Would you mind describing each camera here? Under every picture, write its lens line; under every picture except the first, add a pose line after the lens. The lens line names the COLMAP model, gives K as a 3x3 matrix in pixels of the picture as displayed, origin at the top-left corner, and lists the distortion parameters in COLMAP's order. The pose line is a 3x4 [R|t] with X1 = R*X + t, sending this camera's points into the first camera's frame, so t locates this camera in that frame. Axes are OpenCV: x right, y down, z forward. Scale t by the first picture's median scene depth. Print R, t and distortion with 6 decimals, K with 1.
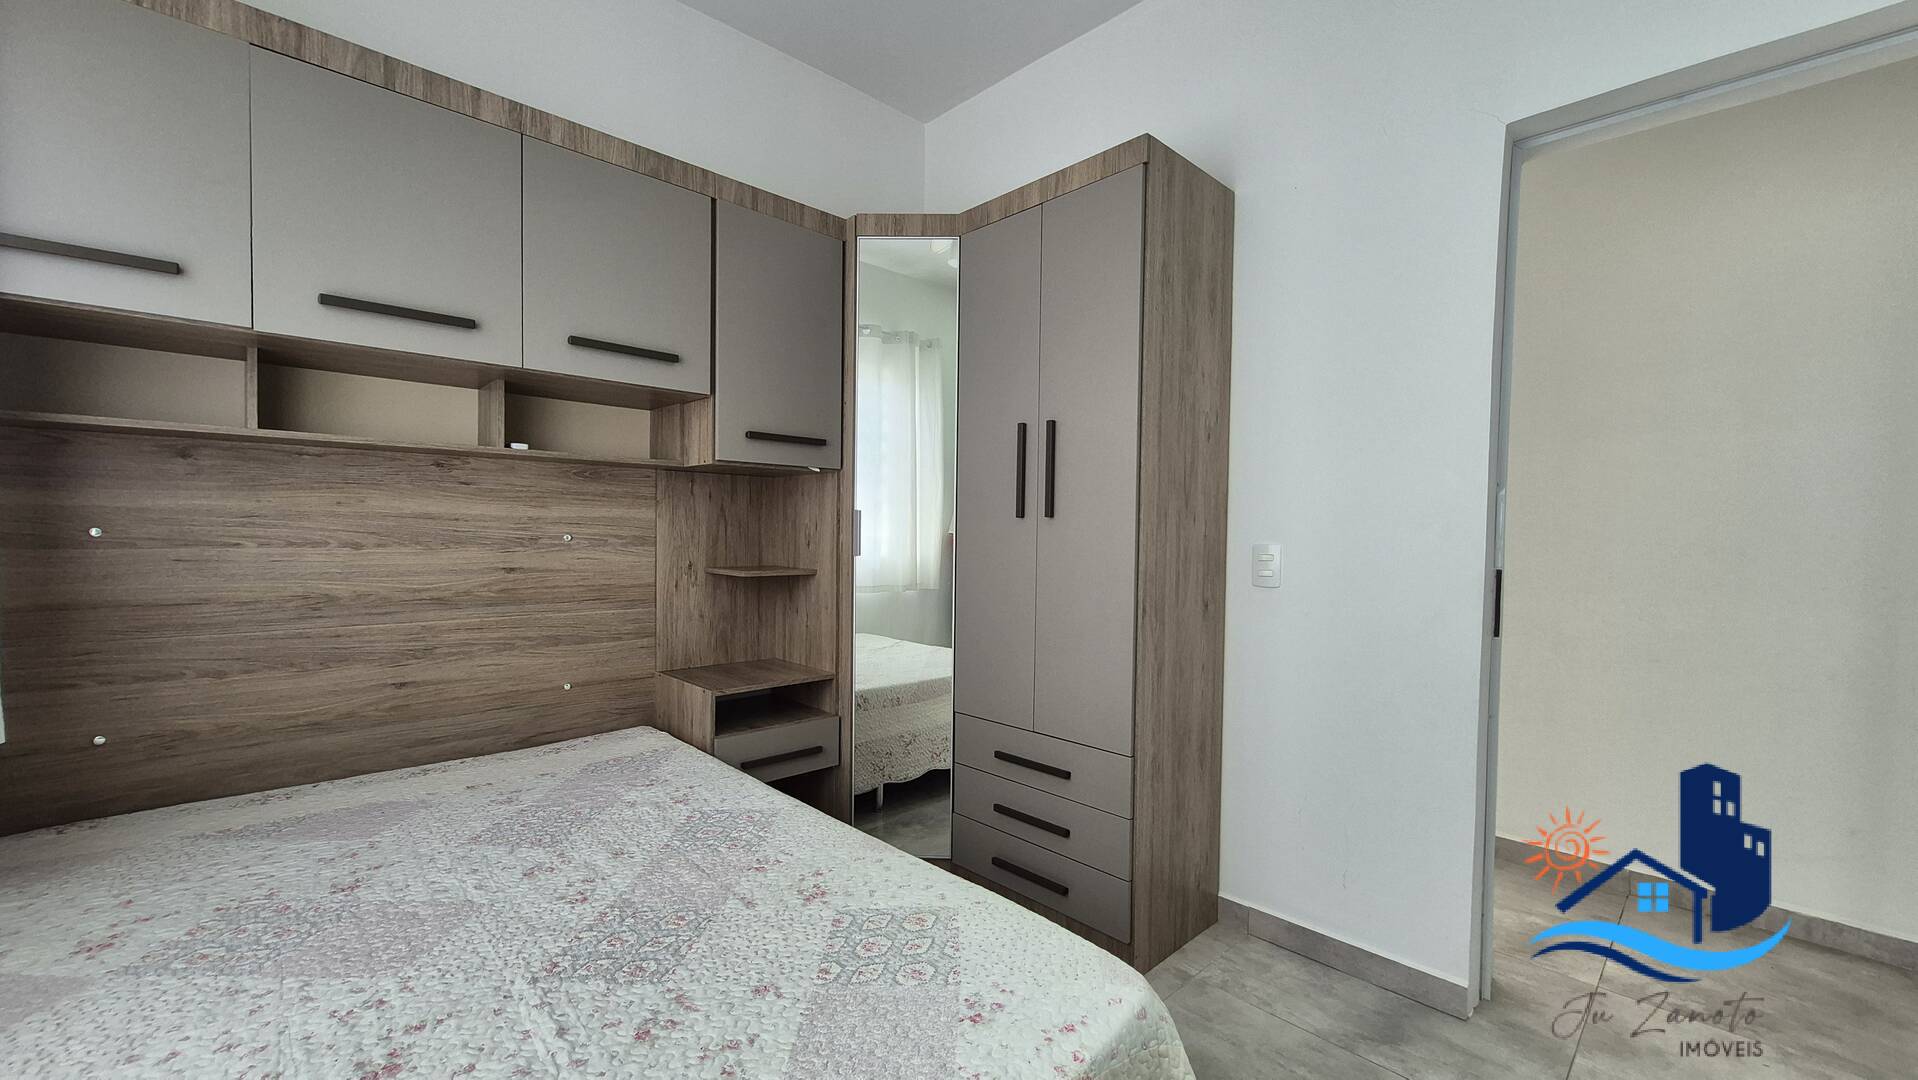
lens RADIAL K [[755.3, 0, 954.7], [0, 755.3, 552.9], [0, 0, 1]] dist [0.000386, -0.000249]
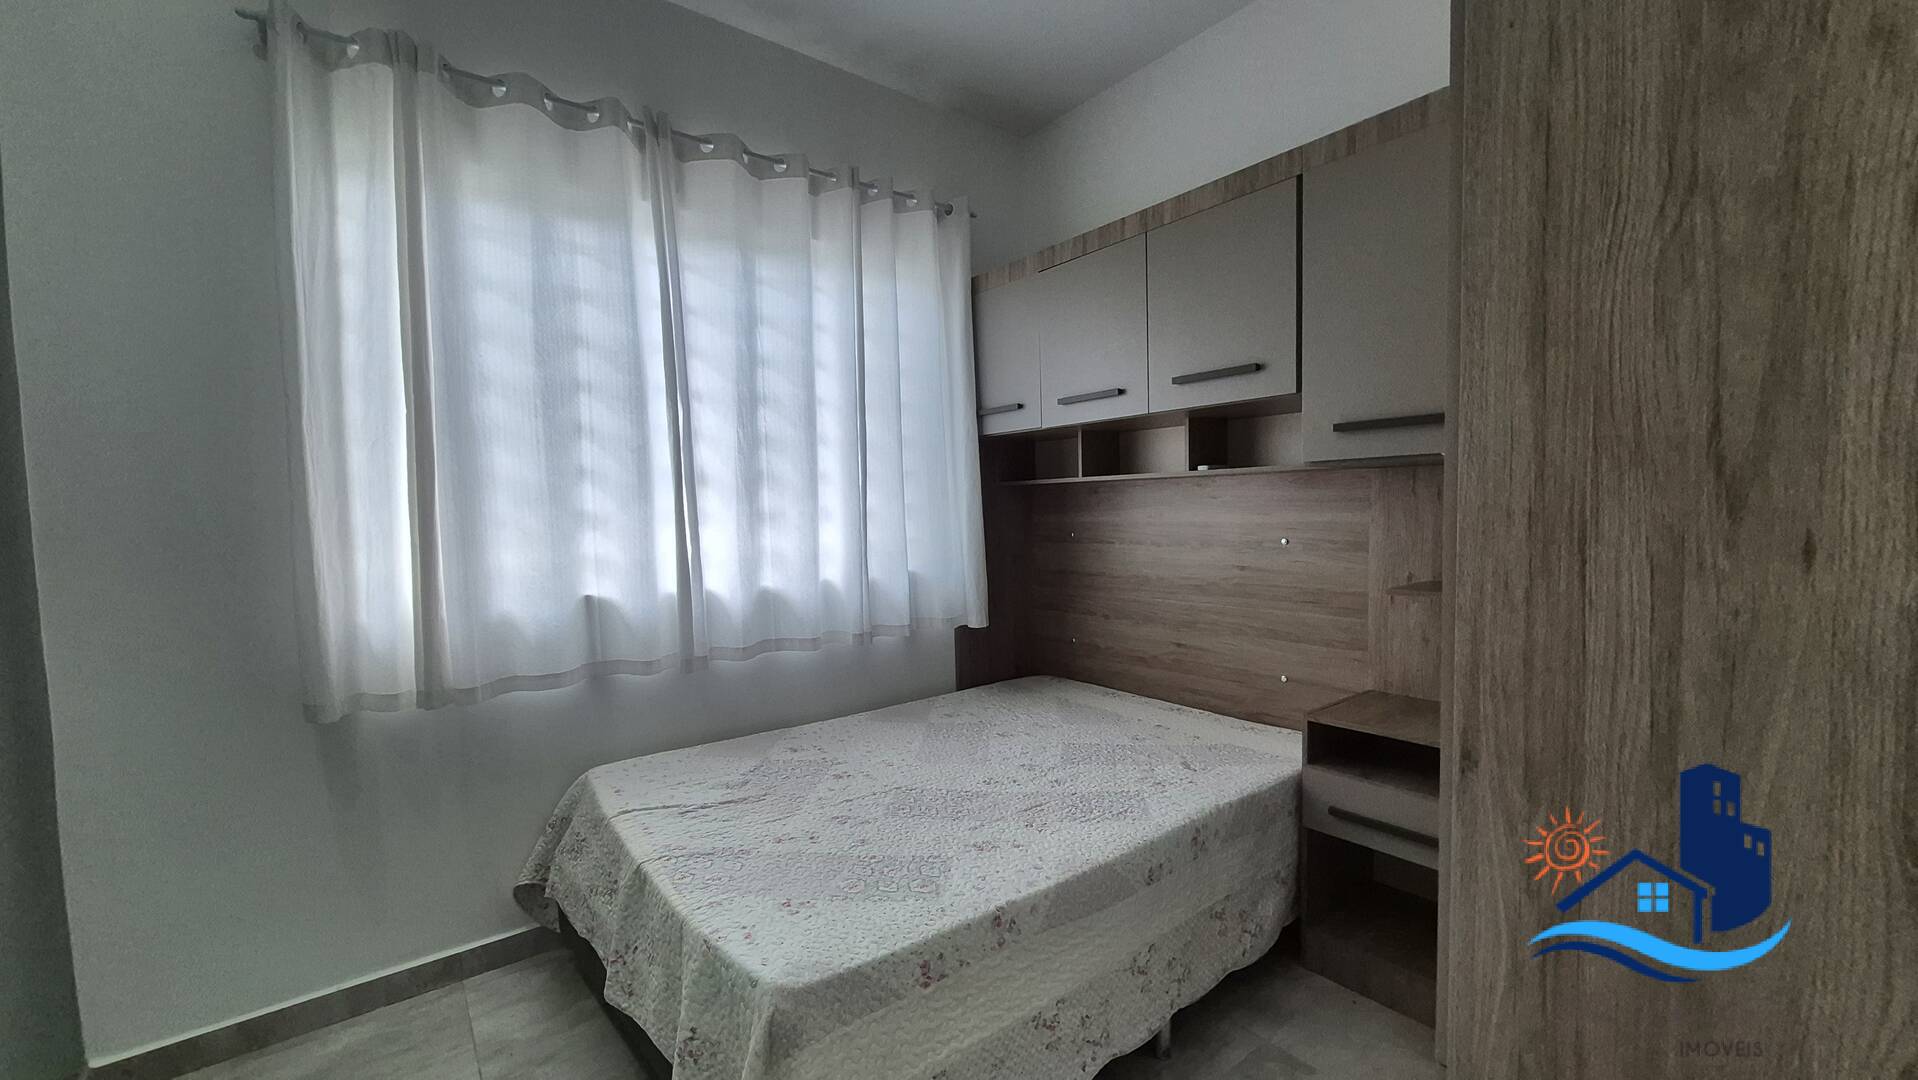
lens RADIAL K [[755.3, 0, 954.7], [0, 755.3, 552.9], [0, 0, 1]] dist [0.000386, -0.000249]
pose [[-0.109117, 0.046580, -0.992937, 0.669652], [-0.008475, 0.998822, 0.047787, -0.056865], [0.993993, 0.013630, -0.108593, 0.709886]]
